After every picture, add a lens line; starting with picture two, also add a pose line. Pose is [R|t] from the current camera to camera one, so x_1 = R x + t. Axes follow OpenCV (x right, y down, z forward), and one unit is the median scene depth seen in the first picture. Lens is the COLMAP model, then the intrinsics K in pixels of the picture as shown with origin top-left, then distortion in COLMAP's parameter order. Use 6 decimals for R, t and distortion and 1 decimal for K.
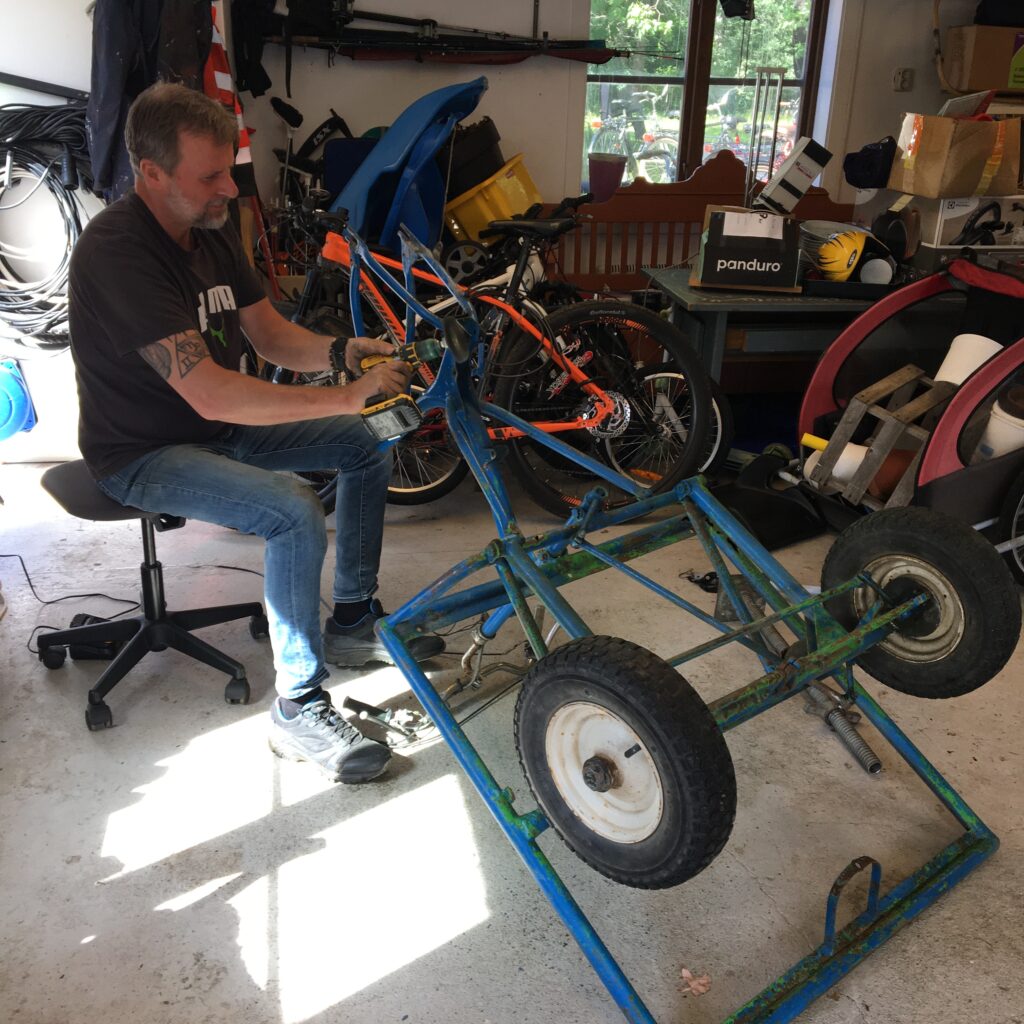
lens RADIAL K [[1030.7, 0, 512.0], [0, 1030.7, 512.0], [0, 0, 1]] dist [-0.103589, -0.009343]
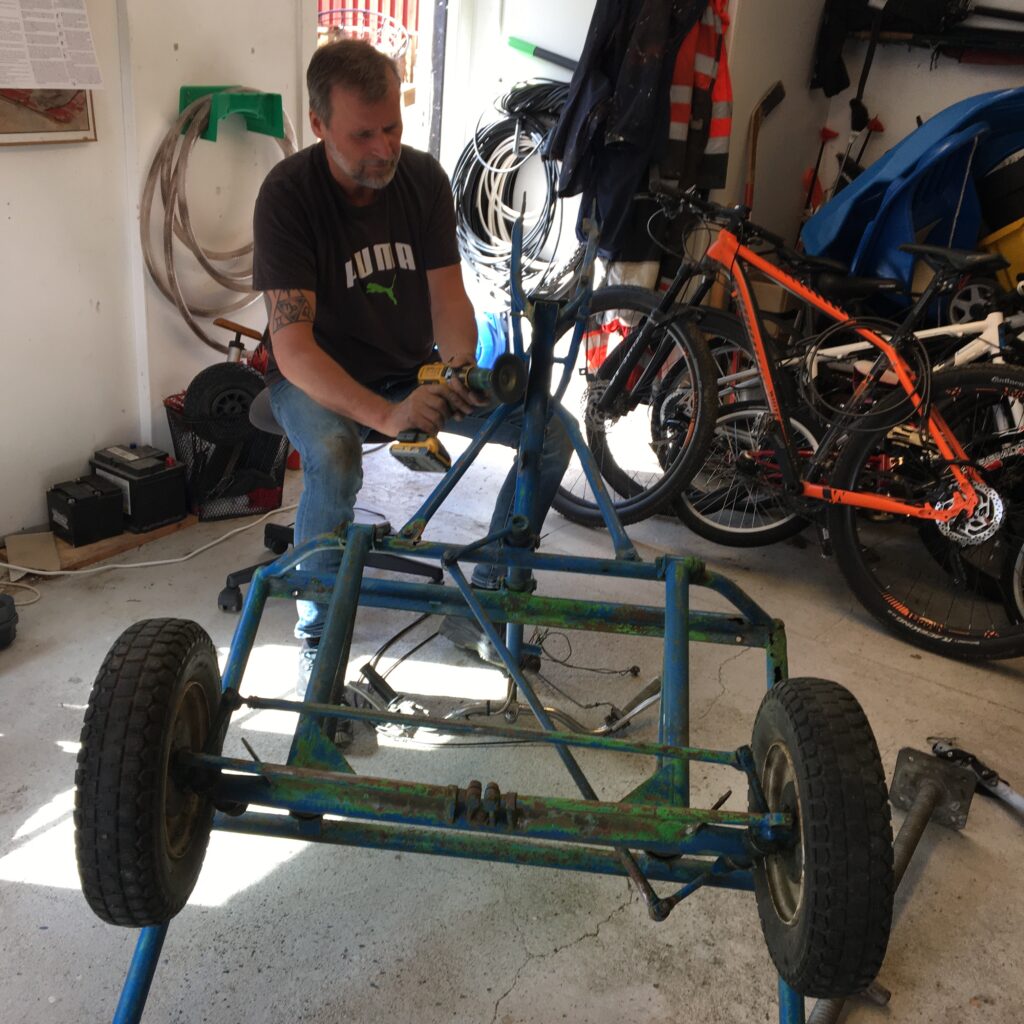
lens RADIAL K [[1030.7, 0, 512.0], [0, 1030.7, 512.0], [0, 0, 1]] dist [-0.103589, -0.009343]
pose [[0.693802, 0.290010, -0.659191, 0.348144], [-0.302416, 0.948042, 0.098794, -0.066234], [0.653592, 0.130807, 0.745457, 0.224193]]
